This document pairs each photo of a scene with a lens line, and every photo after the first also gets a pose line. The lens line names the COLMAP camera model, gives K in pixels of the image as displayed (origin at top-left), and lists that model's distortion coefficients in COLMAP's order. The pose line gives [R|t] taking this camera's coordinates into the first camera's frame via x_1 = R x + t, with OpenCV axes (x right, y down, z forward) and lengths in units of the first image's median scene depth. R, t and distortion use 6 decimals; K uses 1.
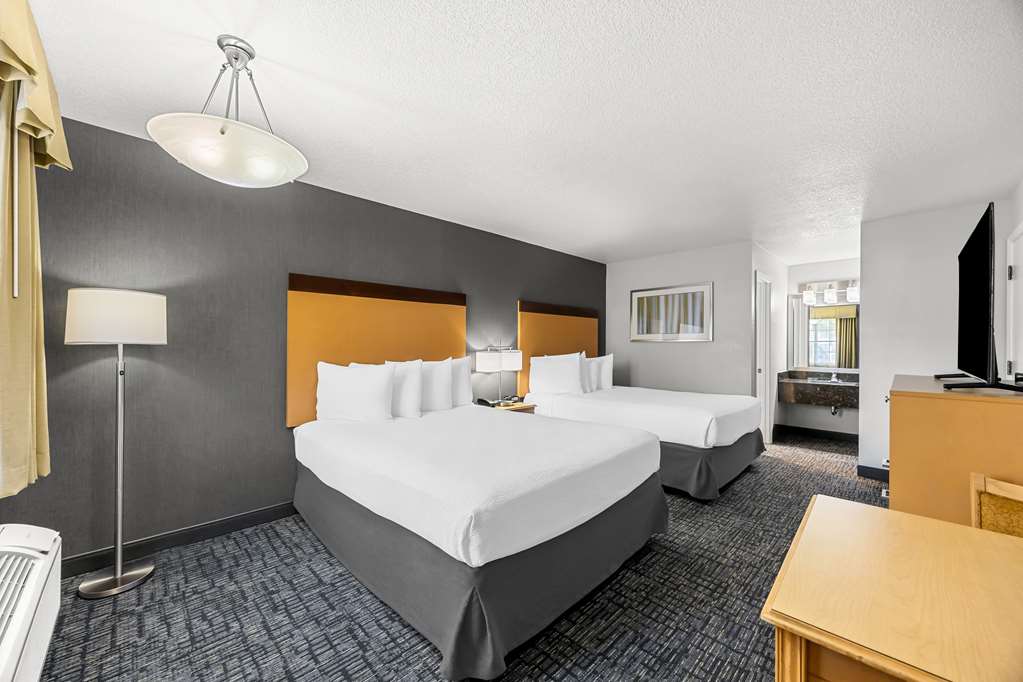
lens RADIAL K [[388.4, 0, 513.6], [0, 388.4, 343.3], [0, 0, 1]] dist [-0.000149, -0.000163]
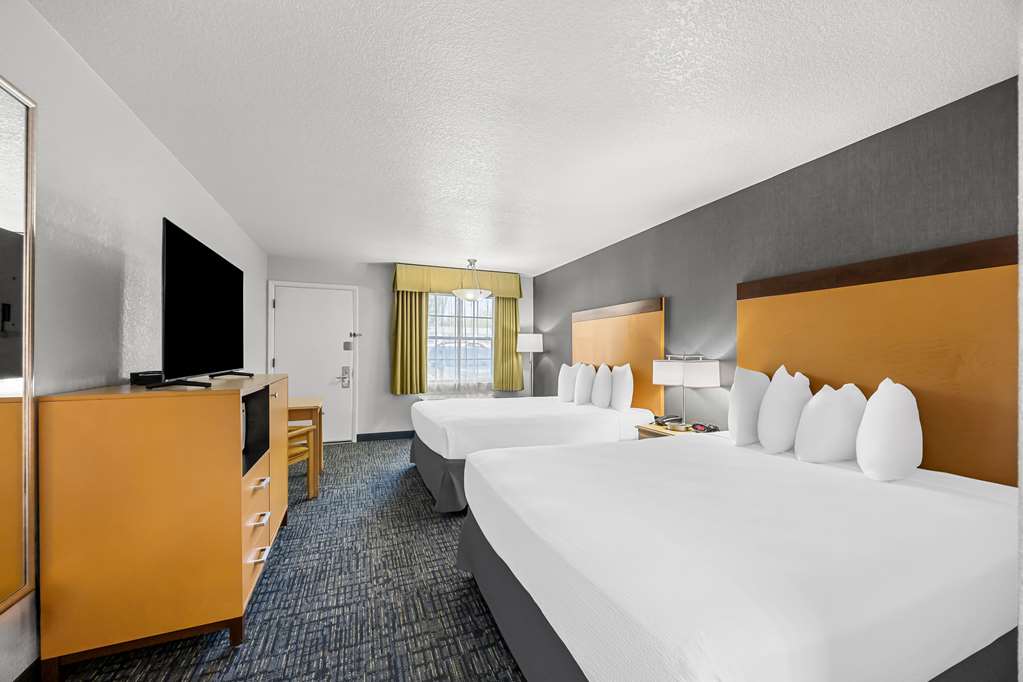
lens RADIAL K [[388.4, 0, 513.6], [0, 388.4, 343.3], [0, 0, 1]] dist [-0.000149, -0.000163]
pose [[-0.384306, -0.010550, -0.923145, 1.279418], [0.002178, 0.999922, -0.012334, -0.006015], [0.923203, -0.006751, -0.384253, 1.527178]]
